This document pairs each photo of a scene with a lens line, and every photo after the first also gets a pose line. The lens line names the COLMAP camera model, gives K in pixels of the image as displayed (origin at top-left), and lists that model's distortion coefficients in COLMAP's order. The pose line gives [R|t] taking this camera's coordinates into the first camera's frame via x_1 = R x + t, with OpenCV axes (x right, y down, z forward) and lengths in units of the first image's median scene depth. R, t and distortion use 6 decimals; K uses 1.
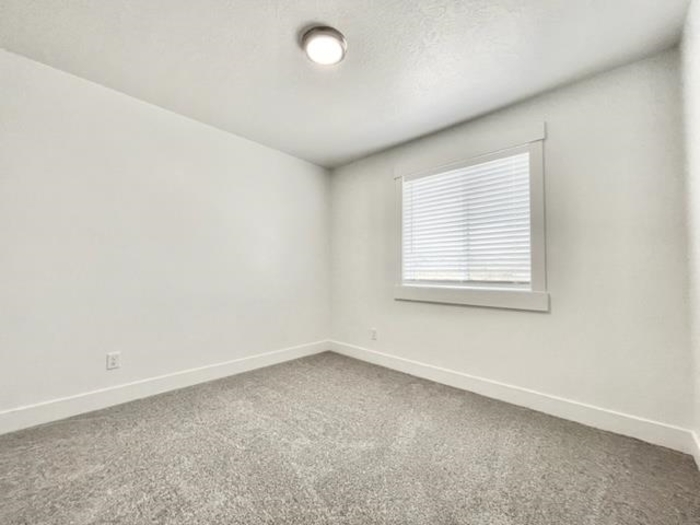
lens RADIAL K [[281.8, 0, 348.8], [0, 281.8, 263.8], [0, 0, 1]] dist [-0.001317, -0.000106]
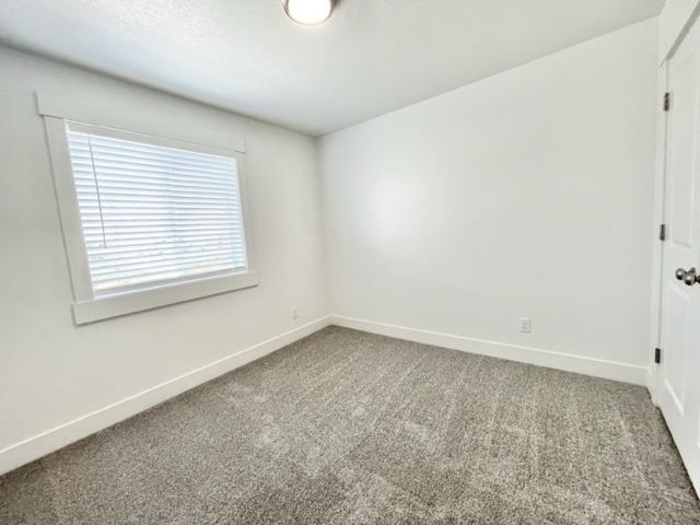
lens RADIAL K [[283.3, 0, 350.3], [0, 283.3, 260.4], [0, 0, 1]] dist [0.000508, -0.000068]
pose [[-0.102681, -0.076166, 0.991794, -0.510074], [0.068941, 0.994122, 0.083482, -0.025179], [-0.992322, 0.076947, -0.096826, 0.520397]]
